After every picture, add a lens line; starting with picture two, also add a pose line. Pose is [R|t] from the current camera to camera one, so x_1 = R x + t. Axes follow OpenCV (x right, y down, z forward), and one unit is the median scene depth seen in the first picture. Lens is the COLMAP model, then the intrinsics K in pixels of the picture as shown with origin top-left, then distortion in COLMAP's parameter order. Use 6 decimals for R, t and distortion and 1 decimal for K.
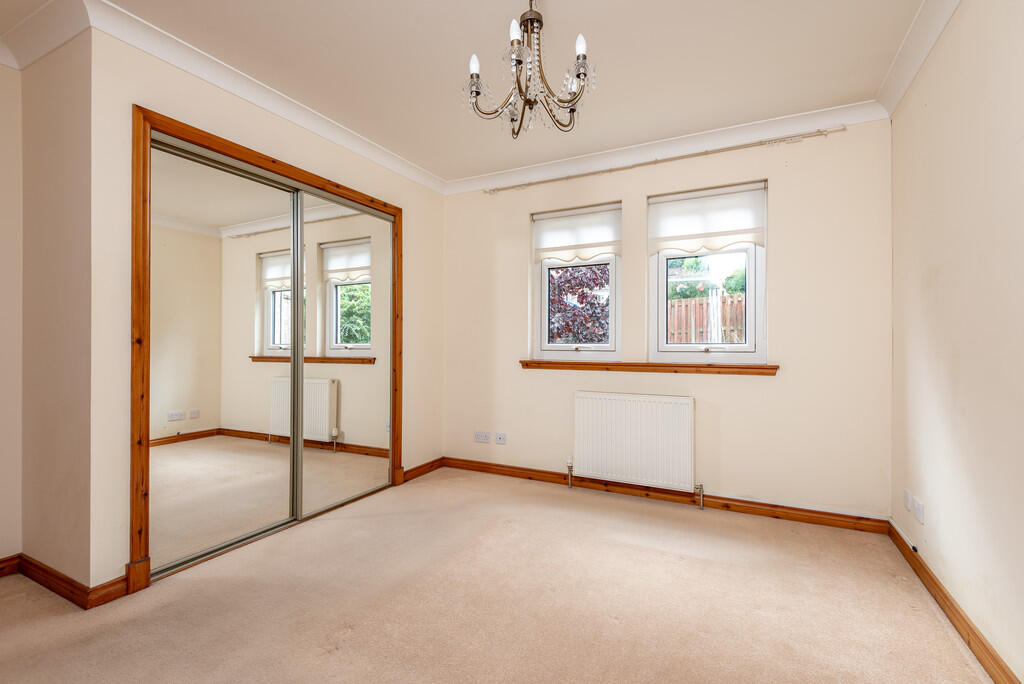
lens RADIAL K [[464.9, 0, 512.0], [0, 464.9, 342.0], [0, 0, 1]] dist [0.002094, -0.000059]
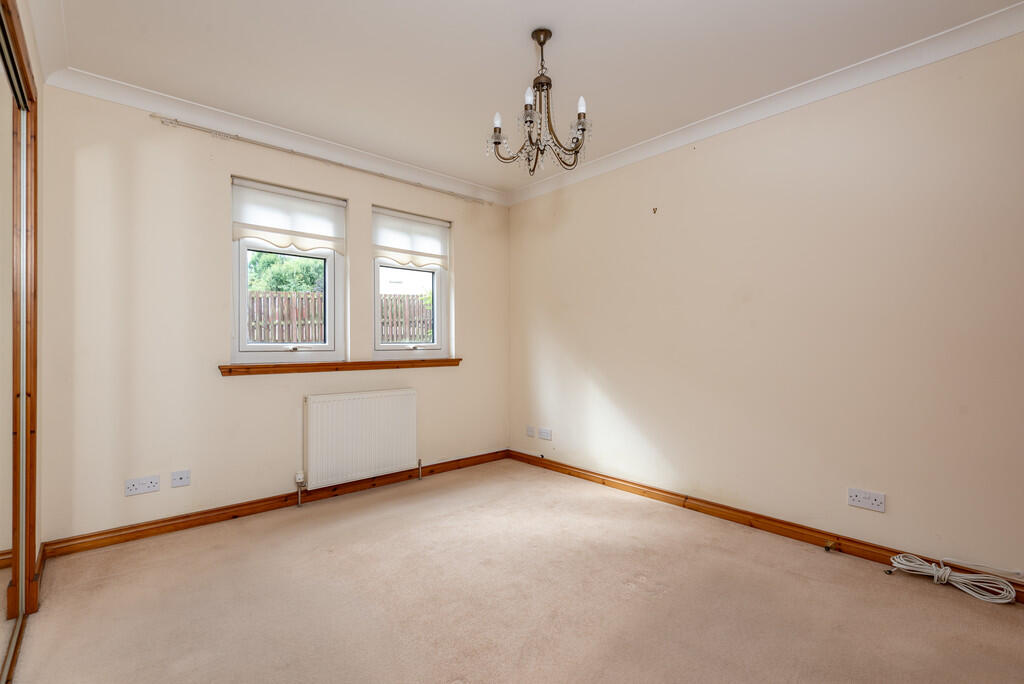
lens RADIAL K [[466.0, 0, 512.0], [0, 466.0, 342.0], [0, 0, 1]] dist [0.064089, -0.028410]
pose [[0.356030, 0.001243, 0.934474, -0.599401], [-0.002375, 0.999997, -0.000426, 0.000865], [-0.934472, -0.002068, 0.356032, 0.316902]]
